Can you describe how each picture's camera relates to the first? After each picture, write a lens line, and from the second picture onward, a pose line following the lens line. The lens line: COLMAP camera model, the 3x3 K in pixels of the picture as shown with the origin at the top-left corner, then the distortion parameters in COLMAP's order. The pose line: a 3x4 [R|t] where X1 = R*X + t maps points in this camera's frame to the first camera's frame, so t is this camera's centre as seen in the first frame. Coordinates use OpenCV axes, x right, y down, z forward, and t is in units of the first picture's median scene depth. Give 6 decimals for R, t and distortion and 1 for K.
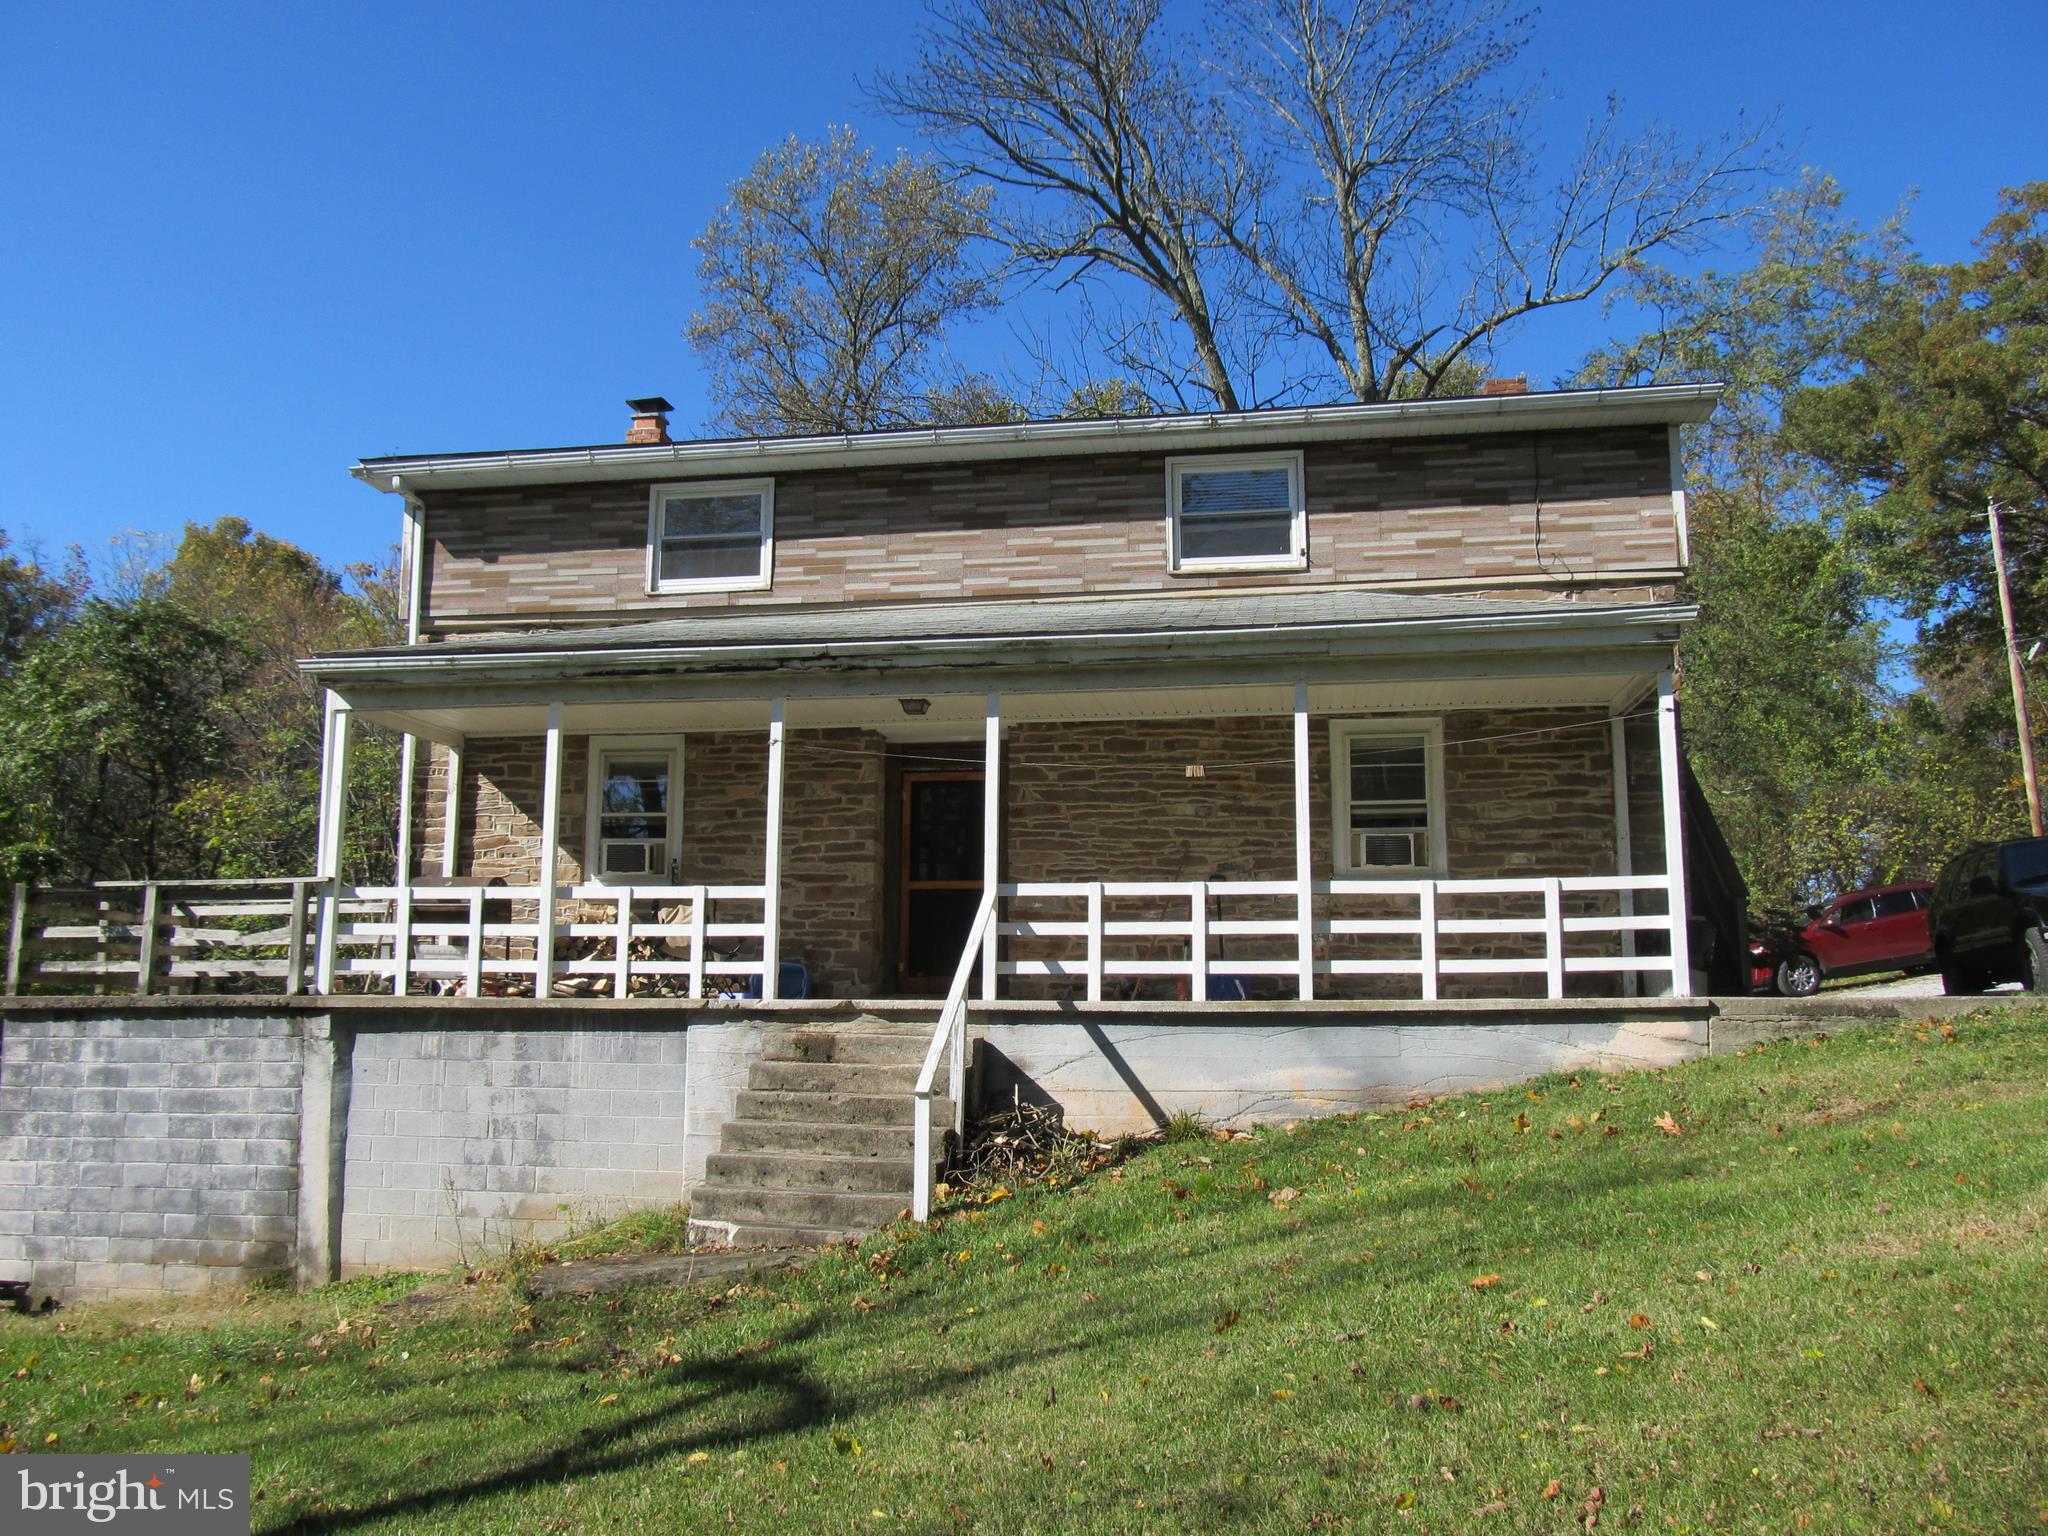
lens RADIAL K [[1705.8, 0, 1031.2], [0, 1705.8, 788.4], [0, 0, 1]] dist [-0.030945, 0.046273]
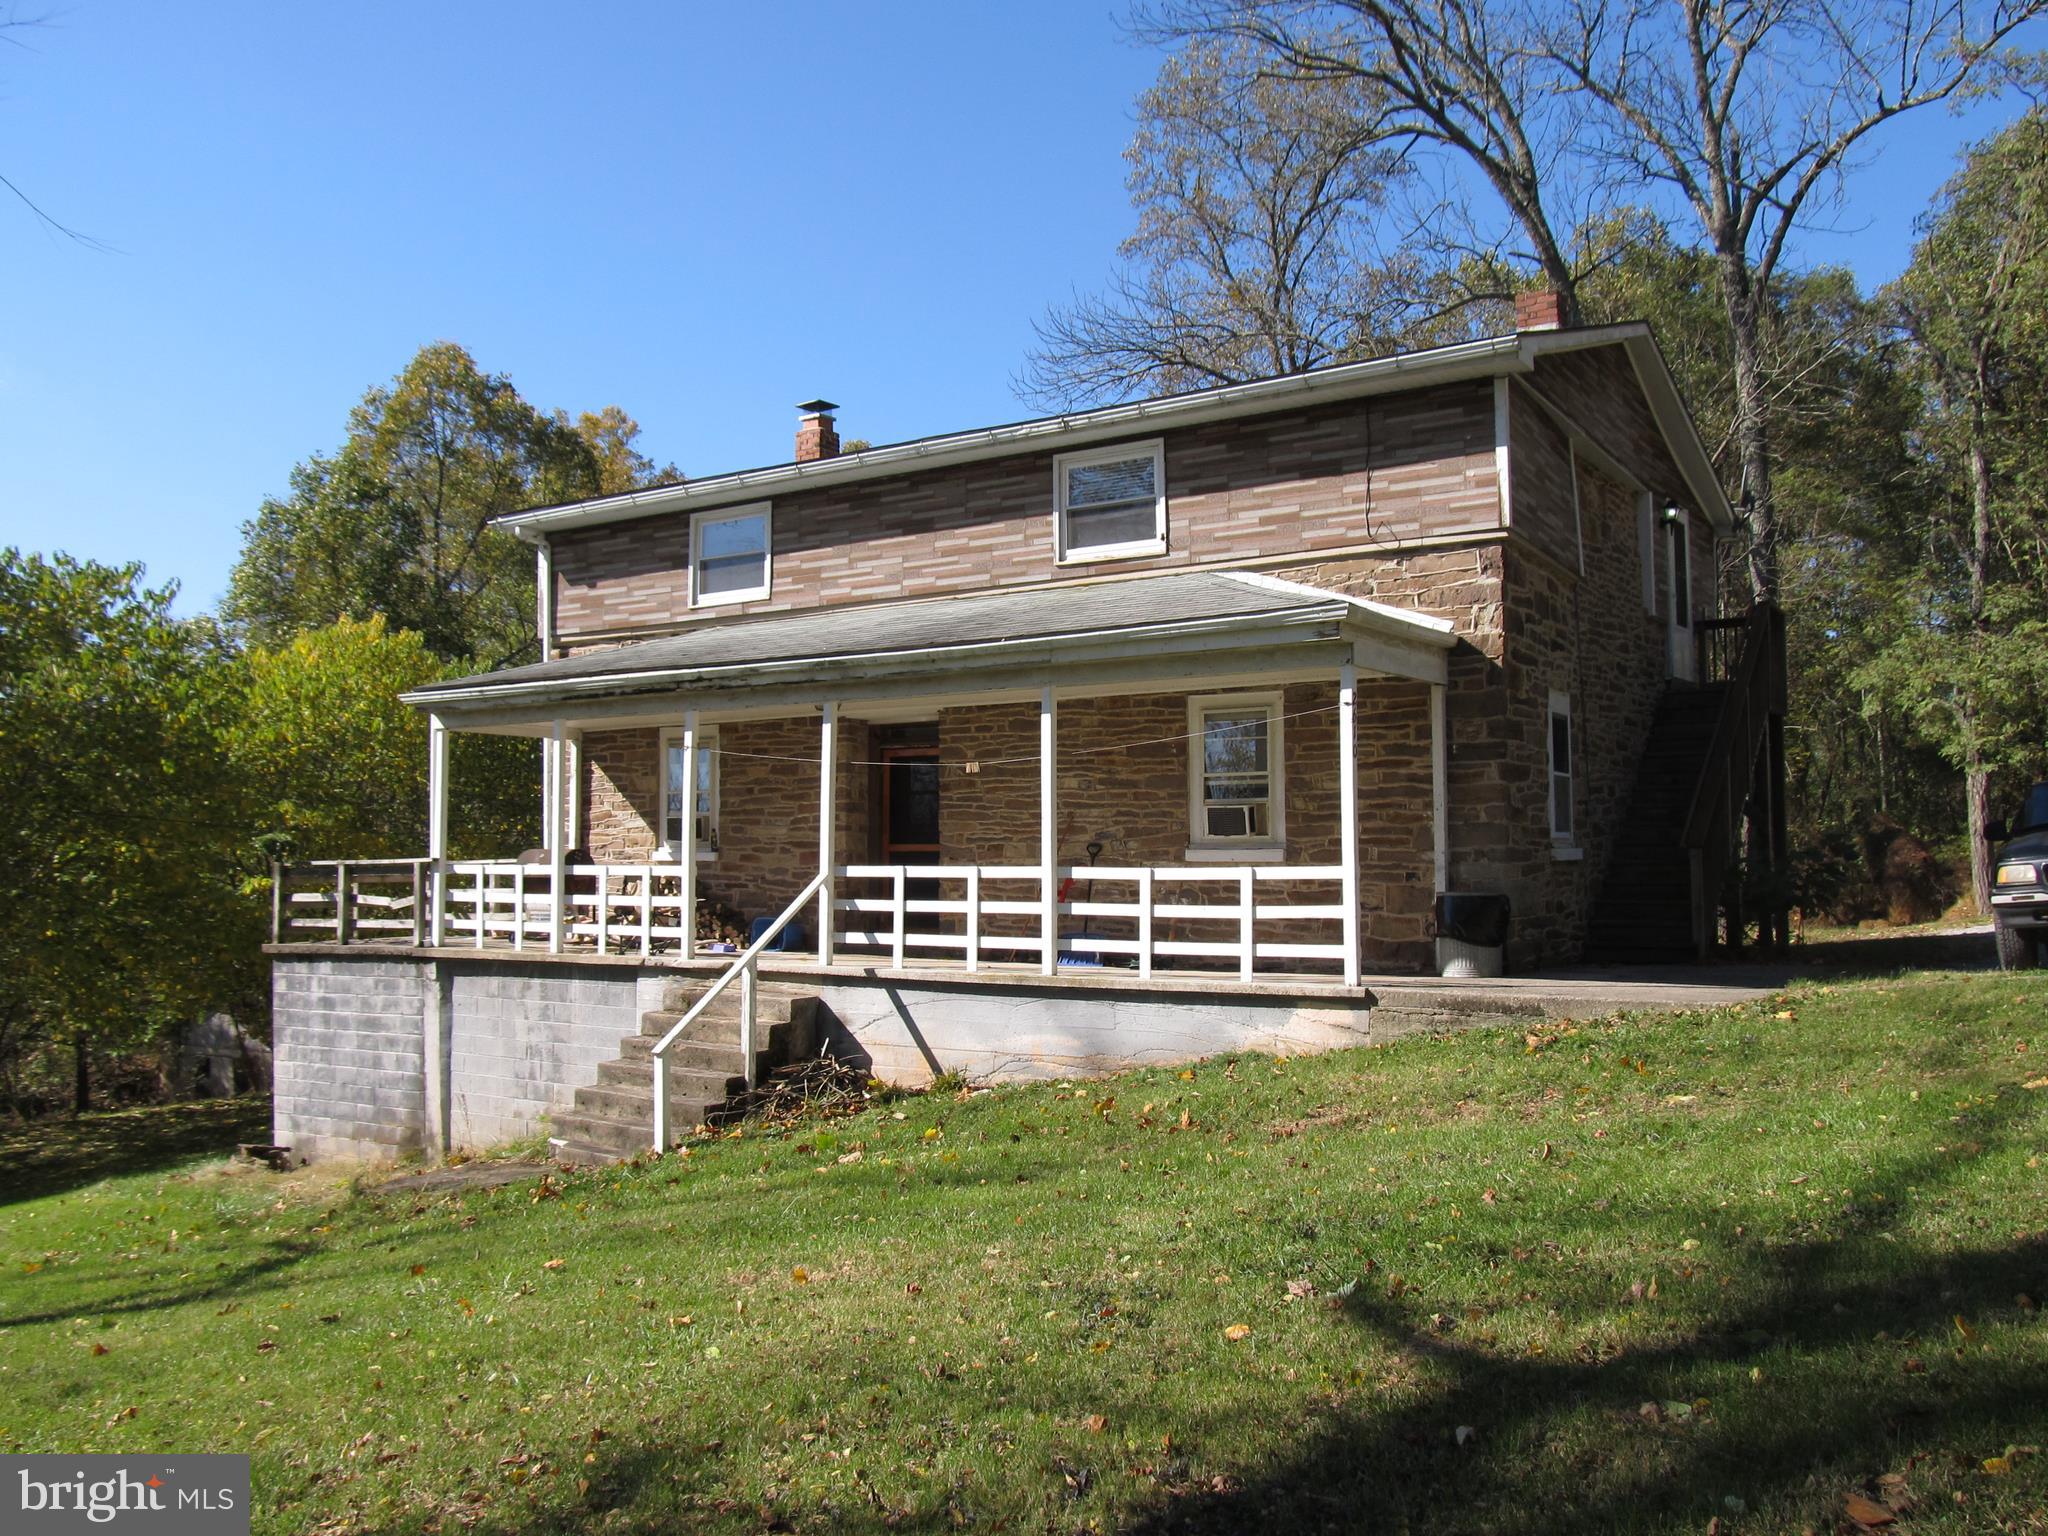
lens RADIAL K [[1760.3, 0, 1056.4], [0, 1760.3, 774.3], [0, 0, 1]] dist [-0.034889, 0.021050]
pose [[0.908934, -0.024451, -0.416223, 0.557349], [0.059356, 0.995700, 0.071126, -0.075026], [0.412694, -0.089354, 0.906476, -0.026523]]
